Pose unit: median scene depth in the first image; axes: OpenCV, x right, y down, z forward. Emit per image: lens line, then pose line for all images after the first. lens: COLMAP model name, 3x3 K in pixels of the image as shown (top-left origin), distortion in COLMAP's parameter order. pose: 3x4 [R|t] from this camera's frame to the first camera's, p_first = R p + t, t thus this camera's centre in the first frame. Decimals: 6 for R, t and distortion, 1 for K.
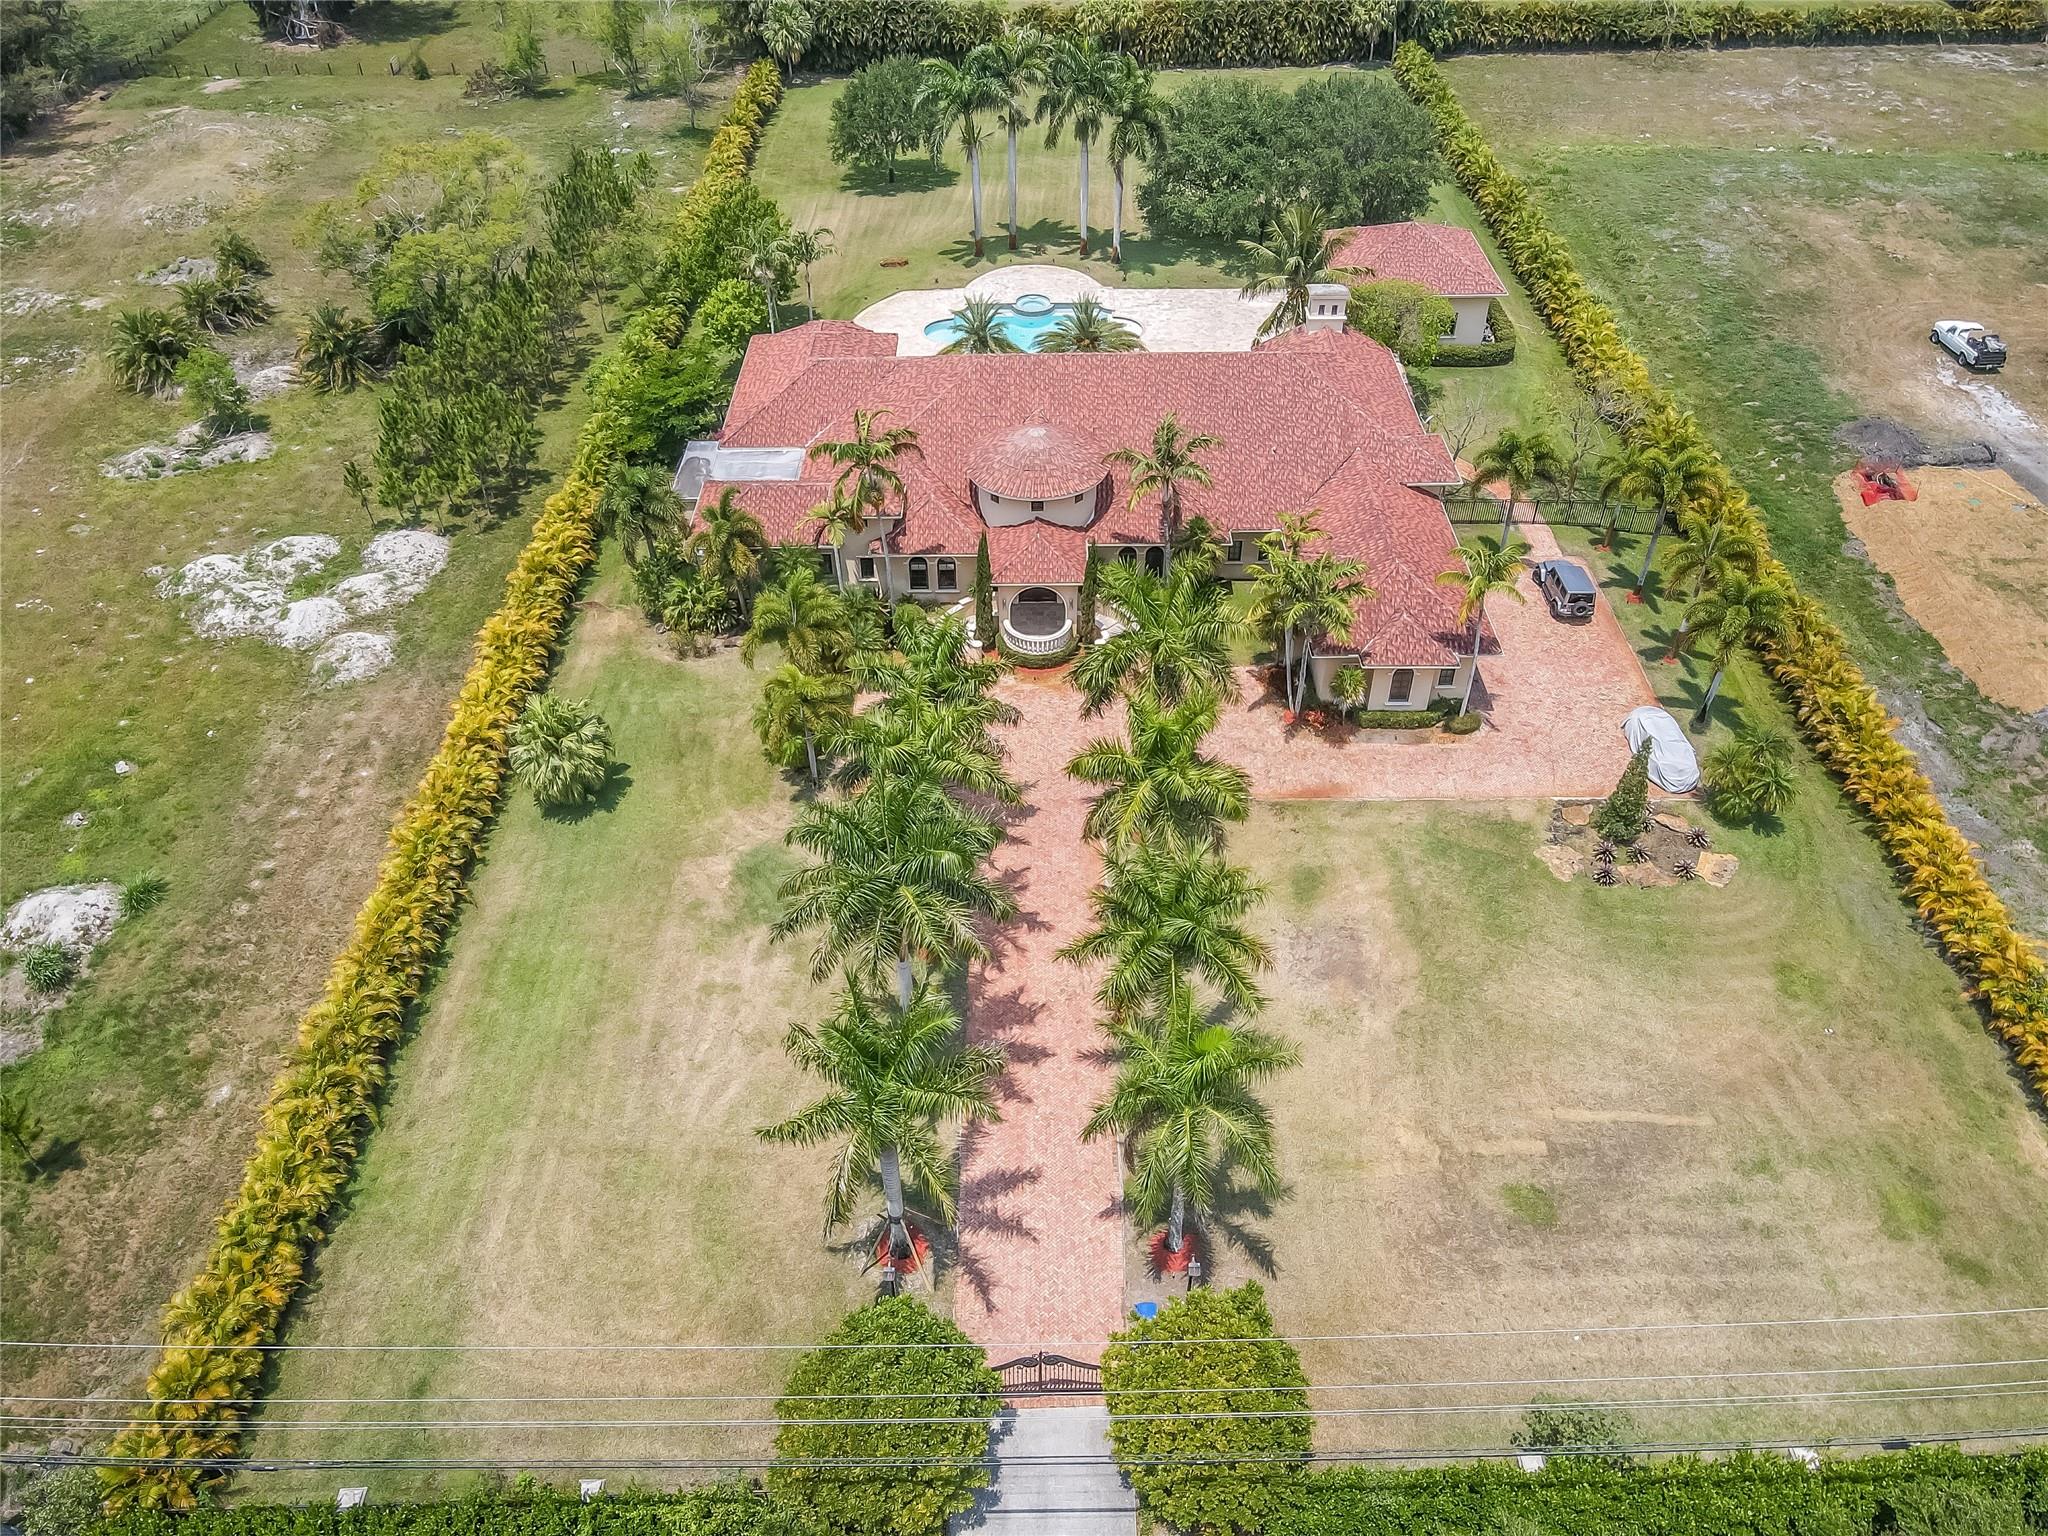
lens RADIAL K [[1525.0, 0, 1024.0], [0, 1525.0, 768.0], [0, 0, 1]] dist [0.061646, -0.059121]
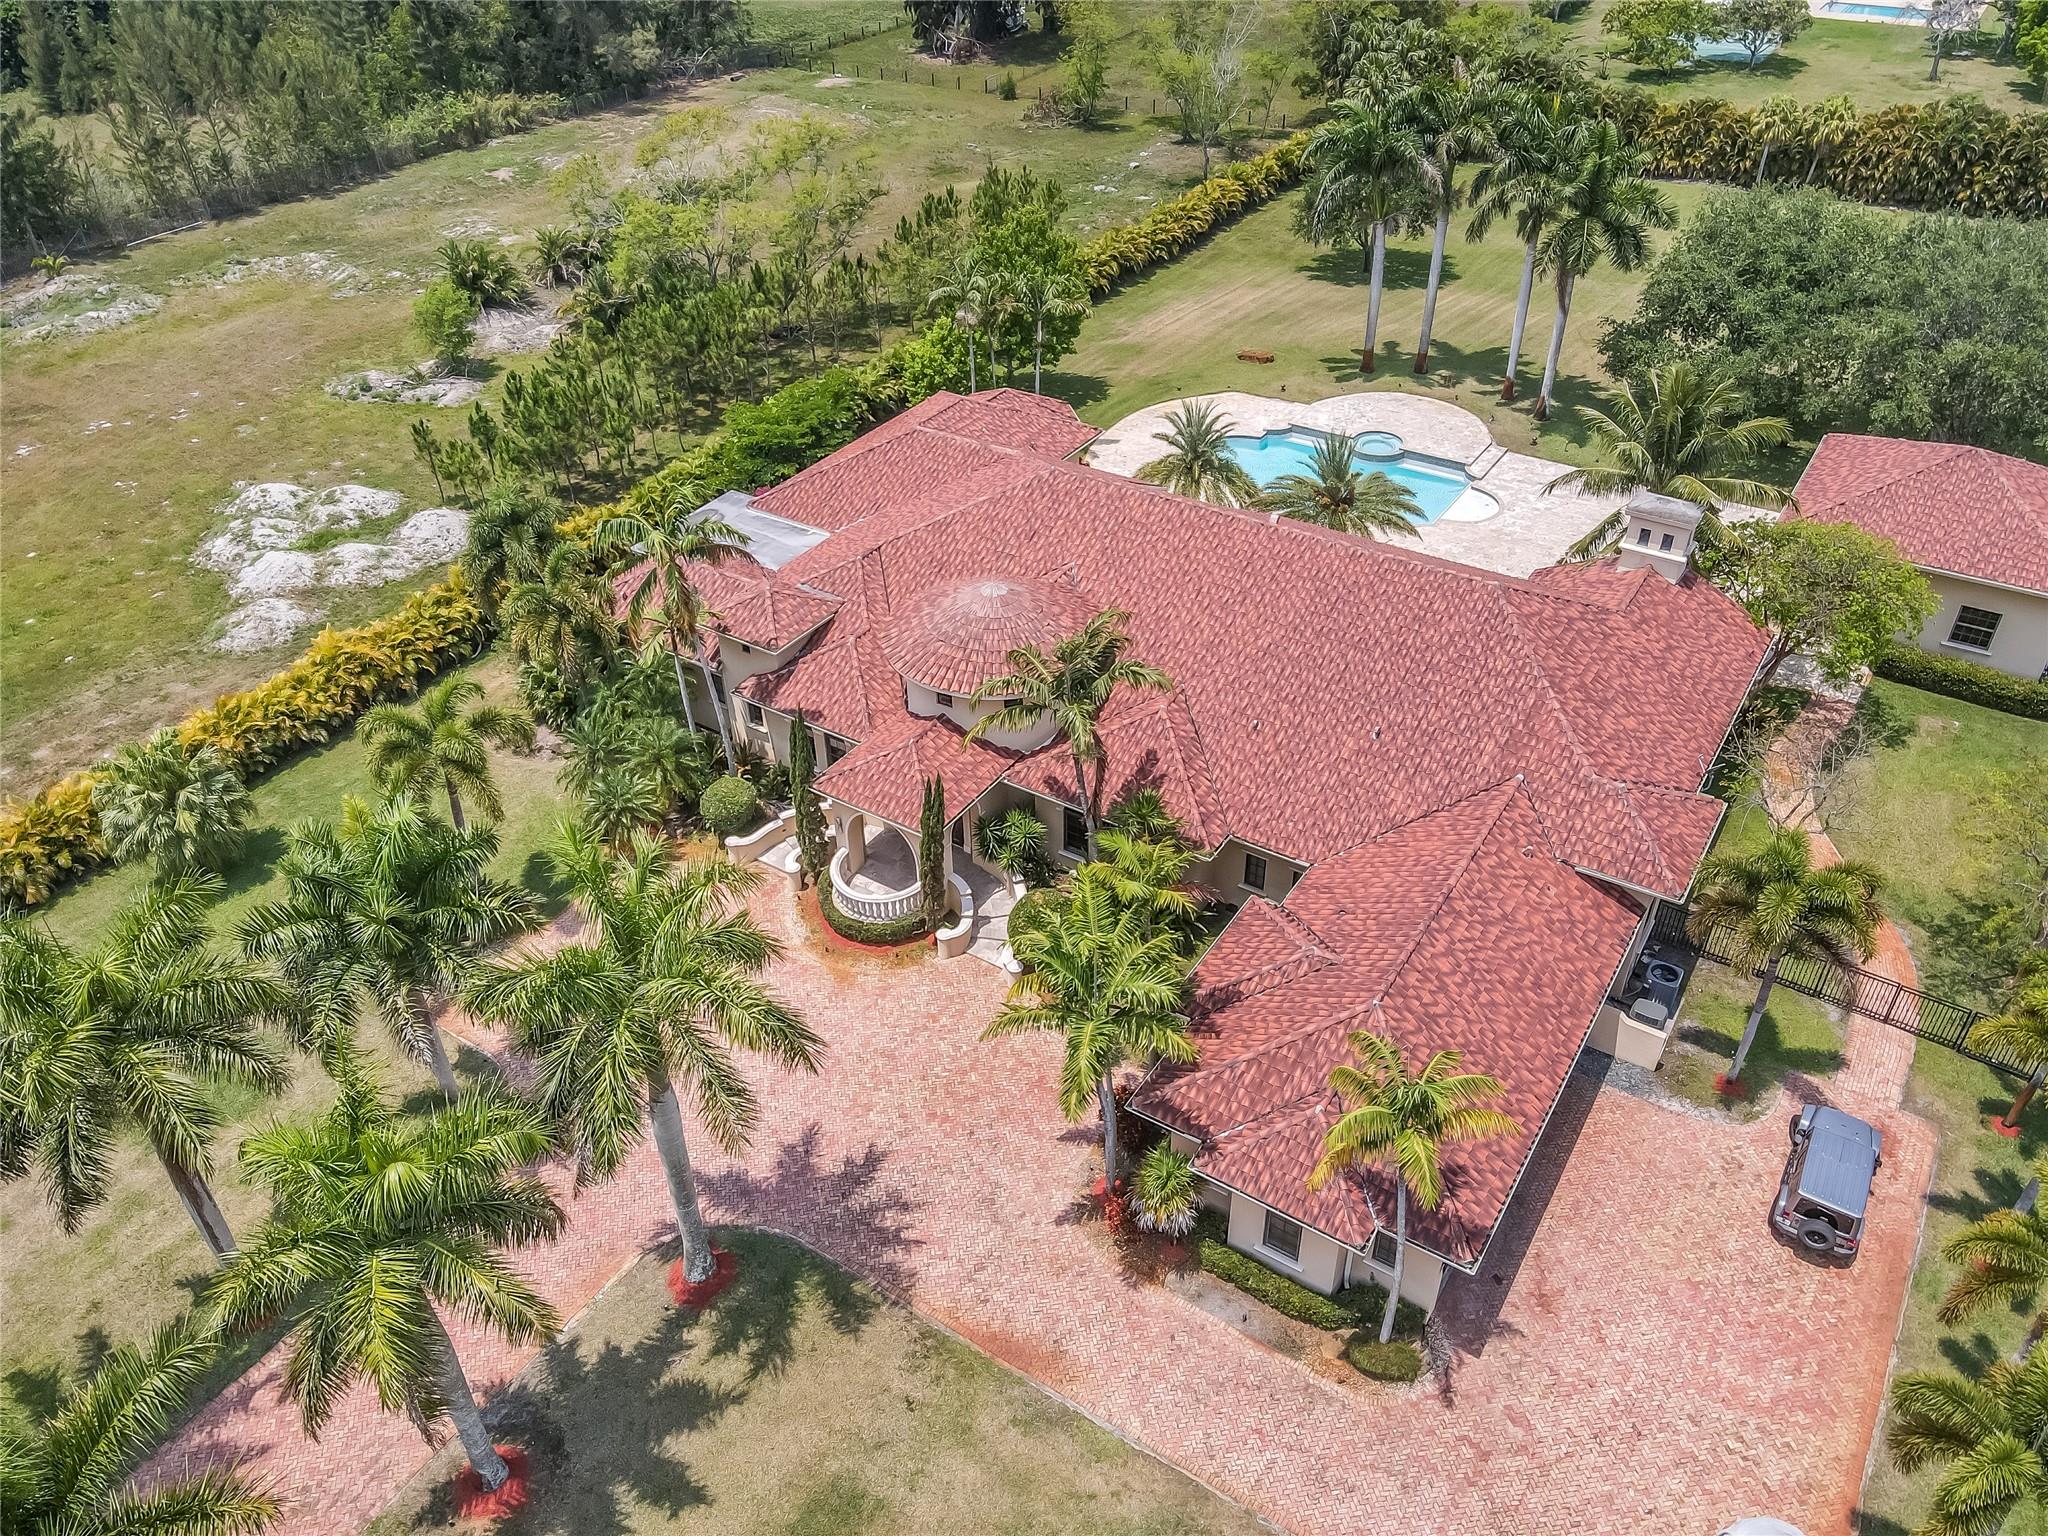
lens RADIAL K [[1525.0, 0, 1024.0], [0, 1525.0, 768.0], [0, 0, 1]] dist [0.061646, -0.059121]
pose [[0.832711, 0.318662, -0.452822, 0.266856], [-0.349236, 0.936879, 0.017081, -0.131866], [0.429682, 0.143919, 0.891438, 0.357945]]
